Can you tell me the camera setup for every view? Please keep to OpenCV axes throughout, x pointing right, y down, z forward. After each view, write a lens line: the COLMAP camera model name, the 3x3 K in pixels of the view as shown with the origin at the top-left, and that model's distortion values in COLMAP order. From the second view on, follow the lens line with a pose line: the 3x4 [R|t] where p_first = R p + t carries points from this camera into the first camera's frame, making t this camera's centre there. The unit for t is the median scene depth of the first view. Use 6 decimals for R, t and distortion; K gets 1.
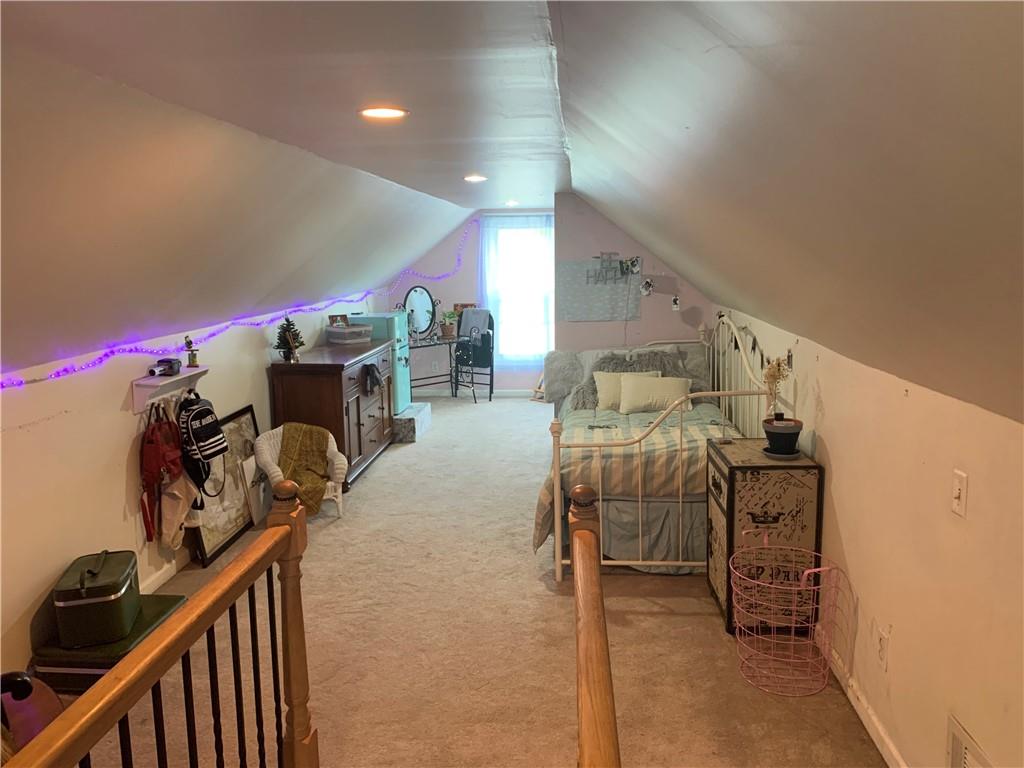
lens RADIAL K [[776.4, 0, 511.6], [0, 776.4, 384.3], [0, 0, 1]] dist [0.047296, -0.071052]
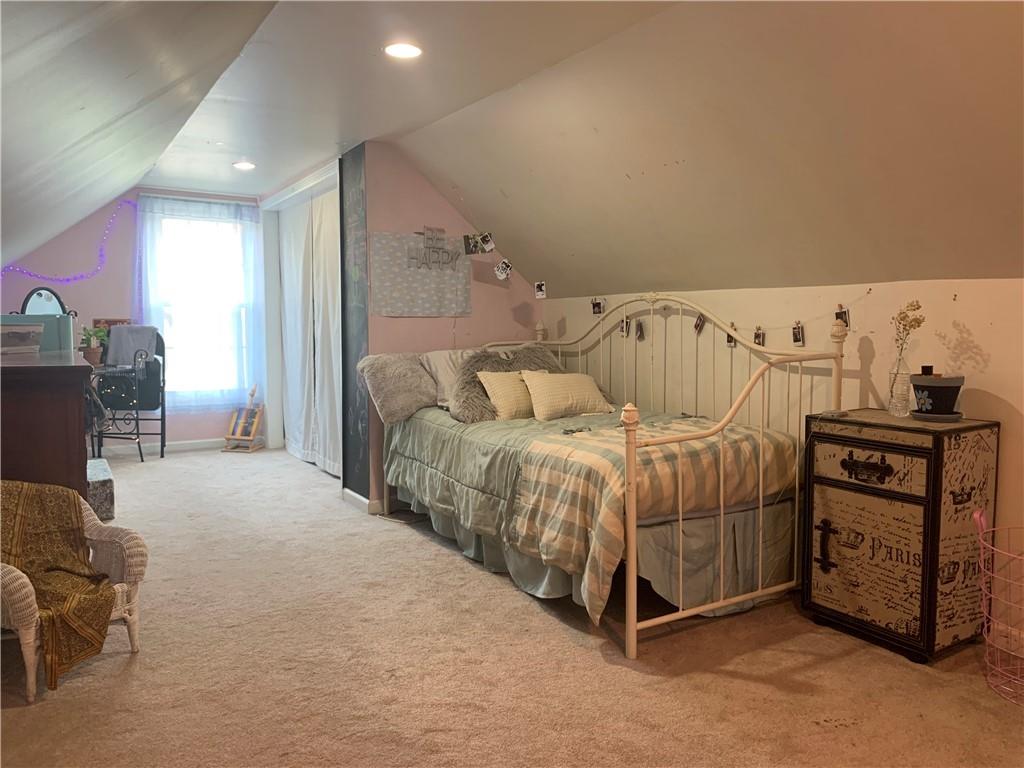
lens RADIAL K [[776.4, 0, 514.5], [0, 776.4, 377.8], [0, 0, 1]] dist [0.047296, -0.071052]
pose [[0.801471, -0.021352, 0.597652, -0.289245], [0.083192, 0.993626, -0.076064, 0.045389], [-0.592219, 0.110683, 0.798139, 0.372168]]
